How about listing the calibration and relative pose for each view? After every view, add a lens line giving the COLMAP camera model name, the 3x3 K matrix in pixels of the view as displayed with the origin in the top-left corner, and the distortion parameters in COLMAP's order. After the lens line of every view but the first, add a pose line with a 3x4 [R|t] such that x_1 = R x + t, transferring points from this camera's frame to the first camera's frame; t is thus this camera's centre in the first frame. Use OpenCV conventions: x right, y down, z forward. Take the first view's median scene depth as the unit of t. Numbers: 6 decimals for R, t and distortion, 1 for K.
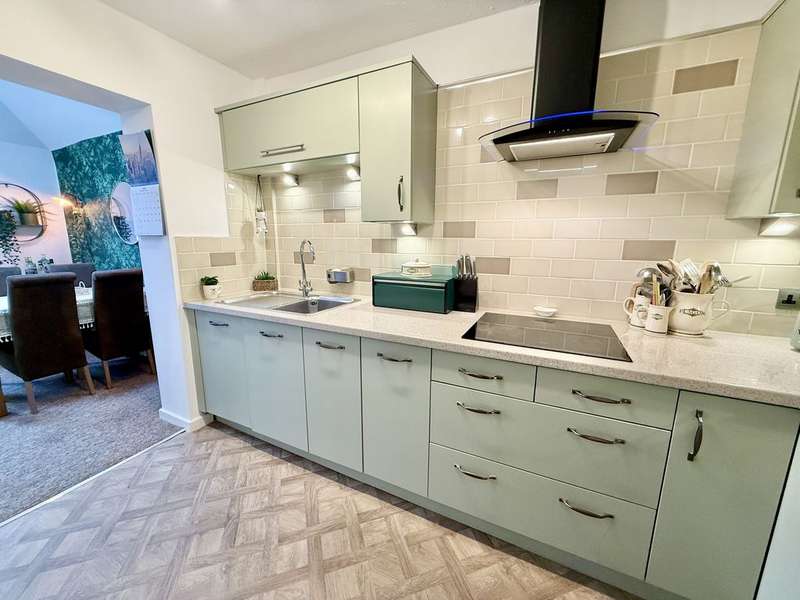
lens RADIAL K [[316.2, 0, 396.9], [0, 316.2, 299.2], [0, 0, 1]] dist [0.000666, 0.000099]
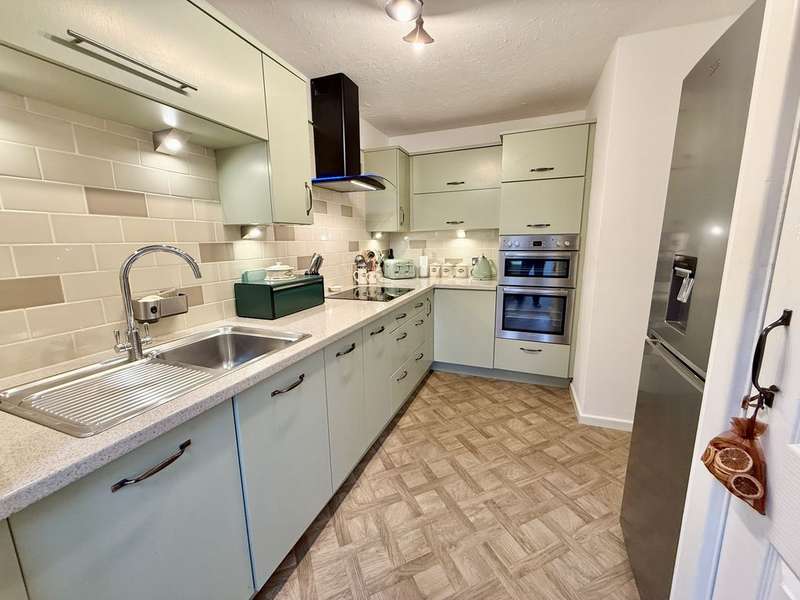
lens RADIAL K [[316.2, 0, 396.8], [0, 316.2, 297.8], [0, 0, 1]] dist [0.000666, 0.000099]
pose [[-0.078686, -0.182324, 0.980085, -0.789087], [0.196434, 0.961023, 0.194549, -0.117333], [-0.977355, 0.207830, -0.039804, 0.581722]]
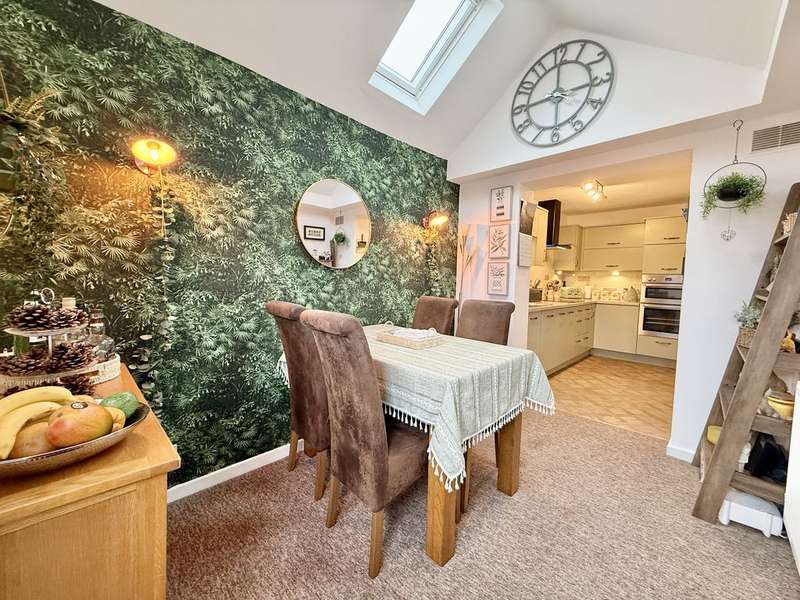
lens RADIAL K [[316.2, 0, 396.0], [0, 316.2, 303.0], [0, 0, 1]] dist [0.000666, 0.000099]
pose [[0.319662, -0.066970, 0.945162, -2.067296], [0.151667, 0.988254, 0.018728, -0.129642], [-0.935315, 0.137363, 0.326065, 0.959983]]
